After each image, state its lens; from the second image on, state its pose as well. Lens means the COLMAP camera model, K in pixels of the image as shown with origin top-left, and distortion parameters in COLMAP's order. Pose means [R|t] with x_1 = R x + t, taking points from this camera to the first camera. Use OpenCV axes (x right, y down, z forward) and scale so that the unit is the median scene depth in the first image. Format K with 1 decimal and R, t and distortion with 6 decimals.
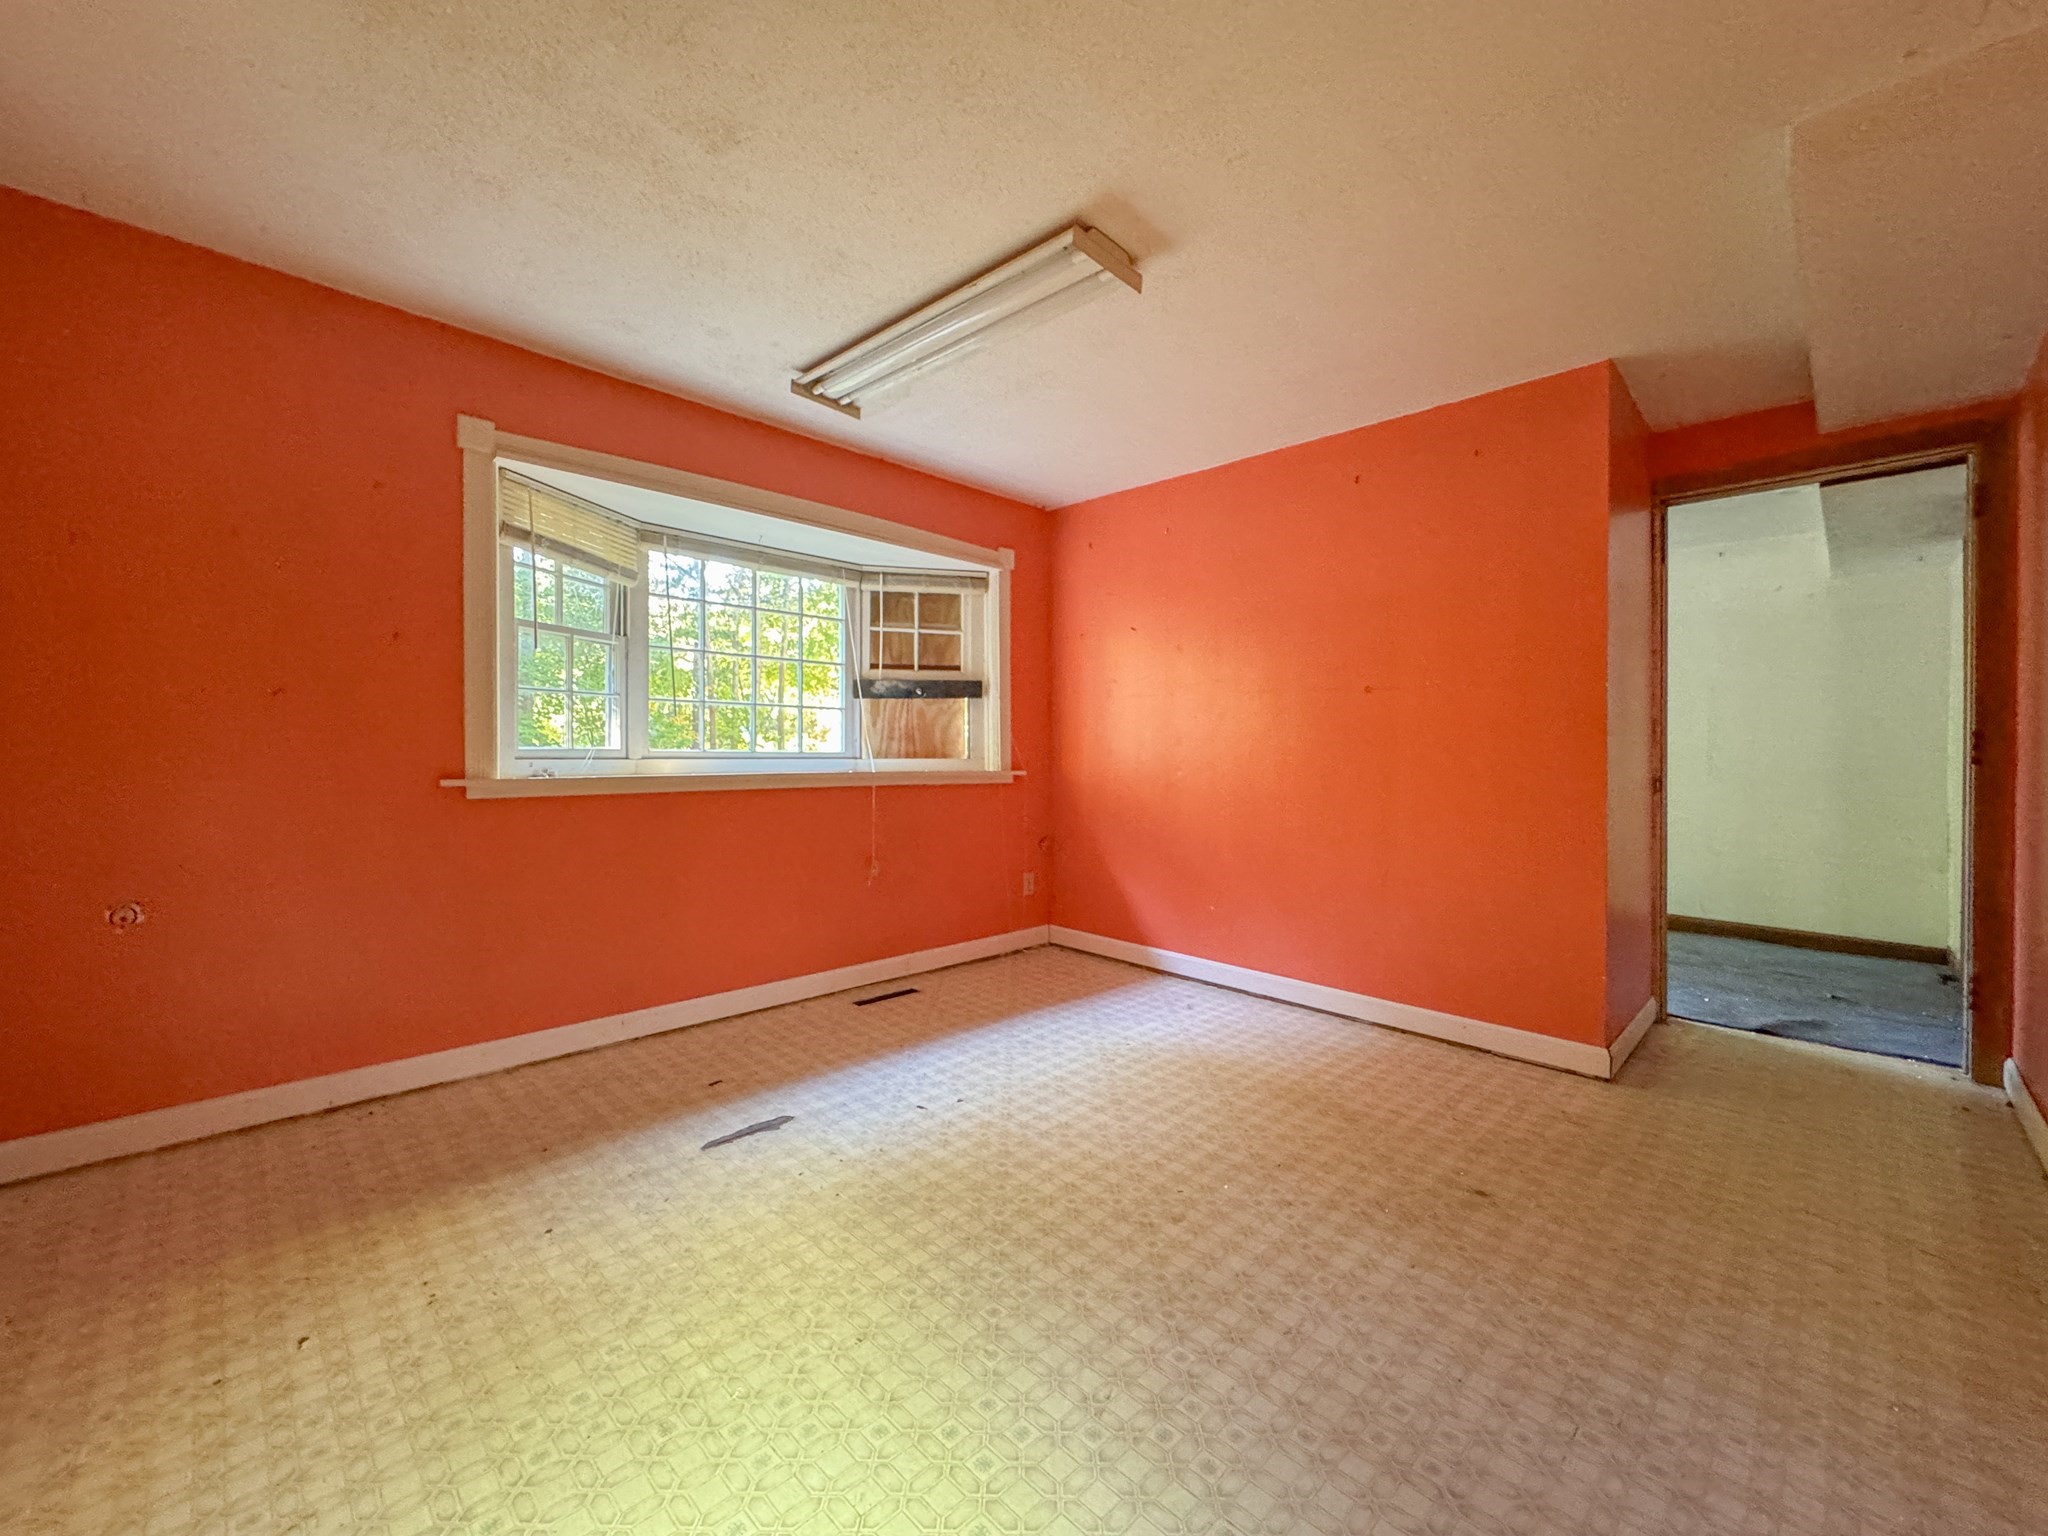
lens RADIAL K [[830.4, 0, 1021.8], [0, 830.4, 753.9], [0, 0, 1]] dist [-0.000860, 0.000299]
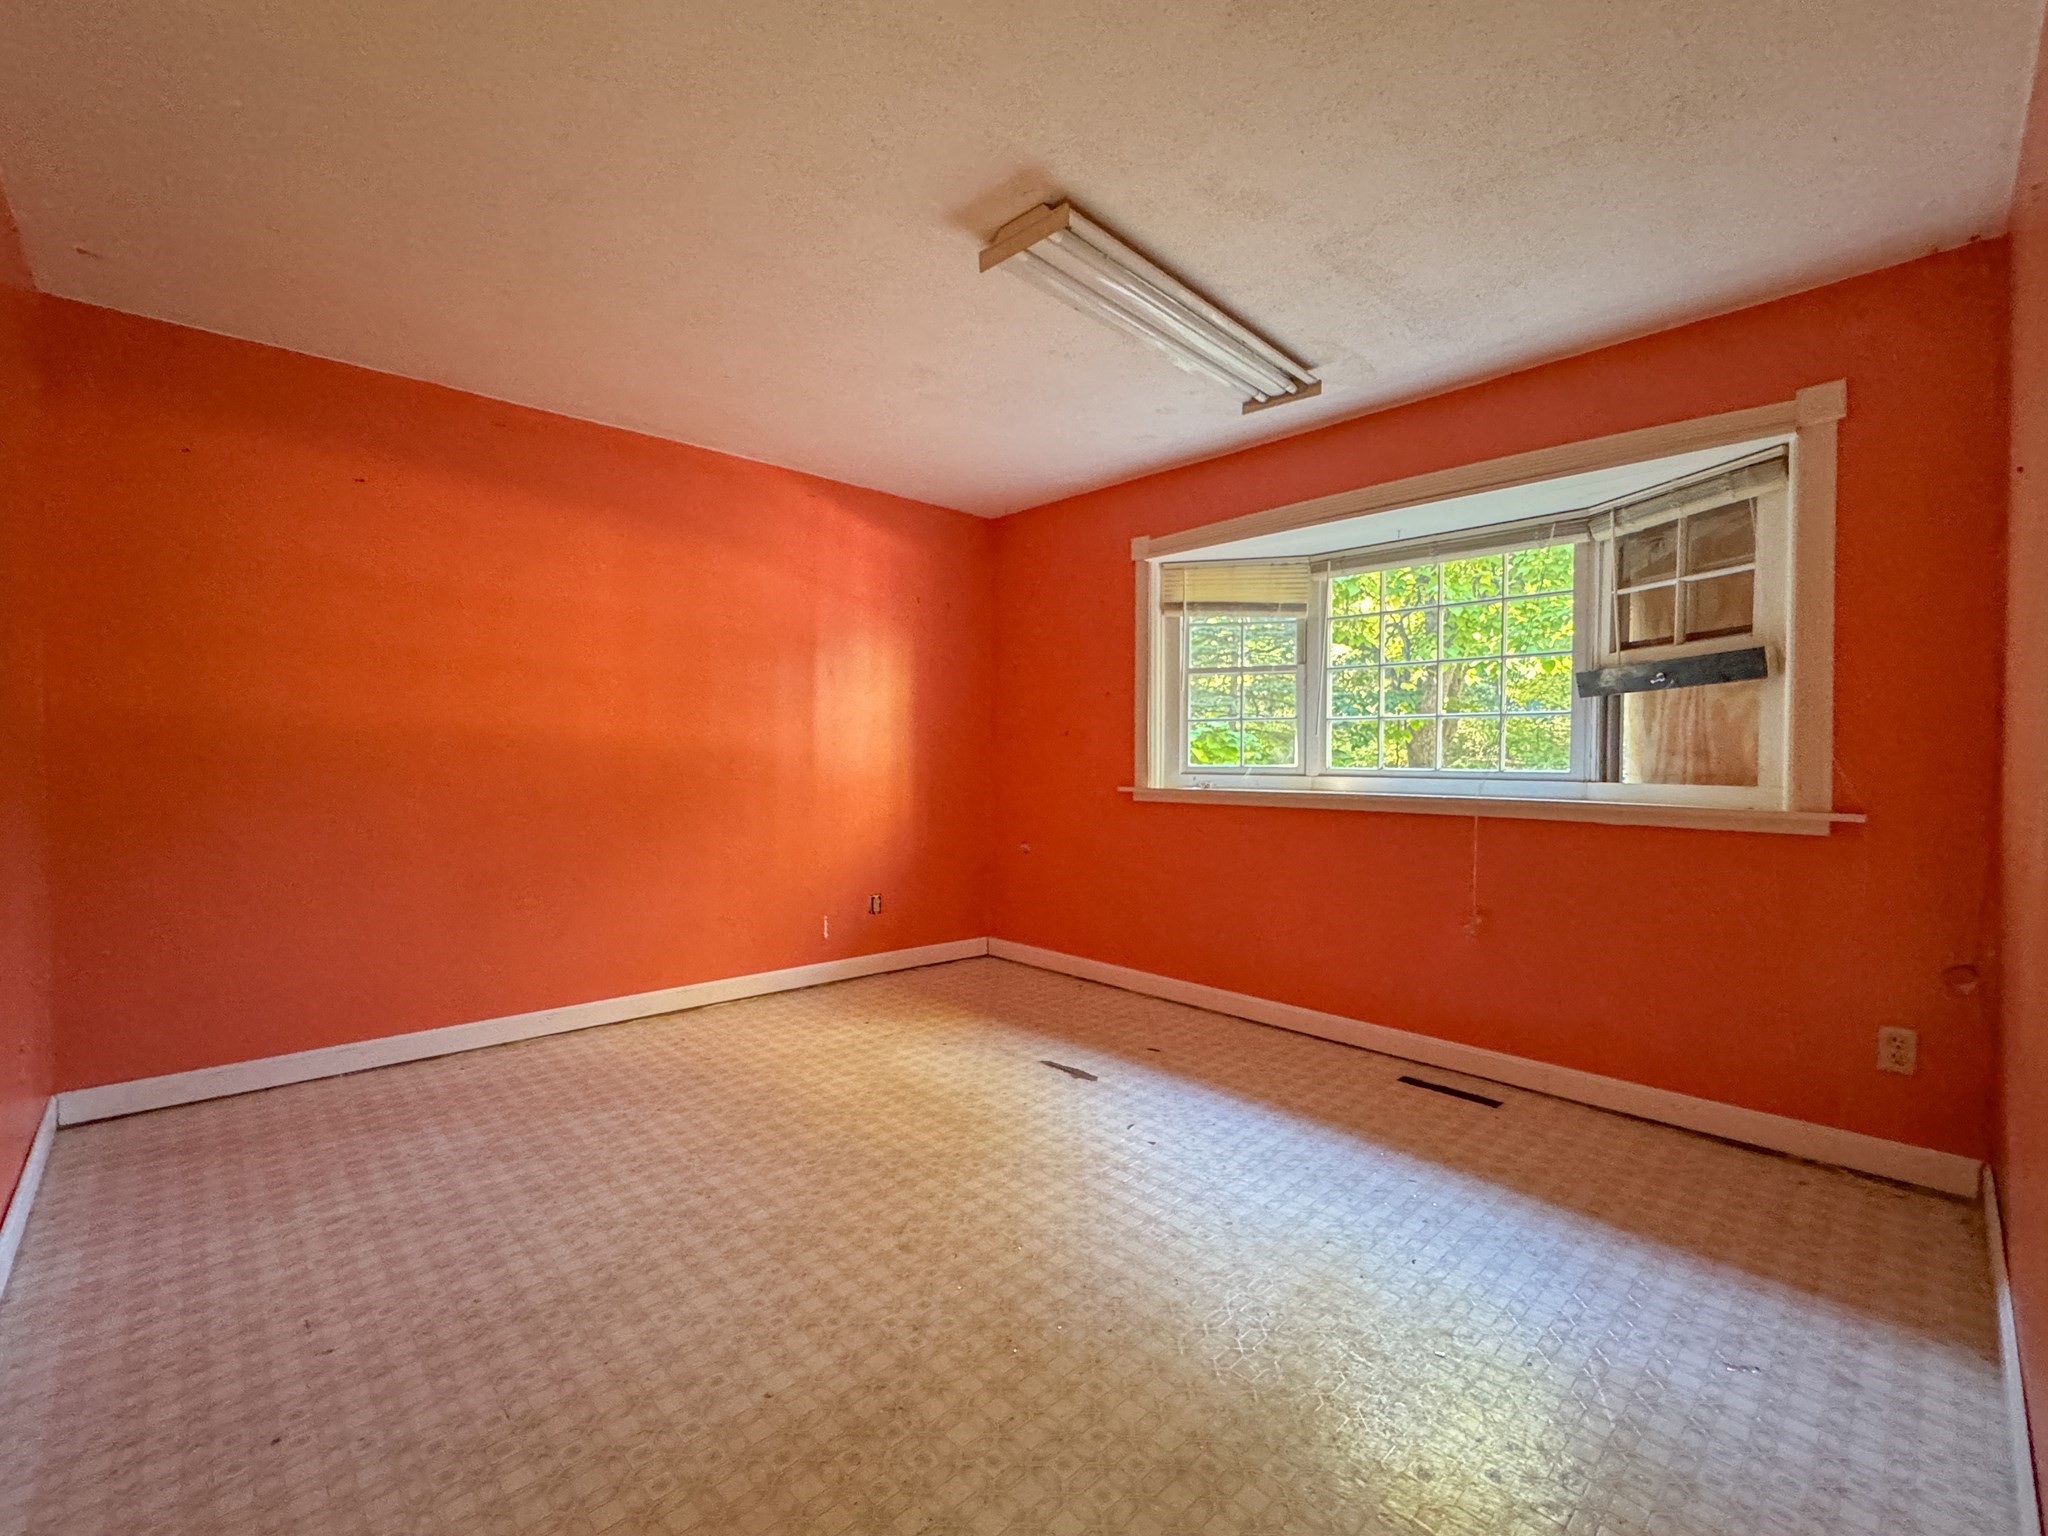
lens RADIAL K [[880.4, 0, 1024.0], [0, 880.4, 768.0], [0, 0, 1]] dist [-0.000694, 0.000194]
pose [[-0.019120, 0.007503, -0.999789, 0.859789], [-0.007351, 0.999944, 0.007645, -0.012461], [0.999790, 0.007496, -0.019064, 0.811894]]
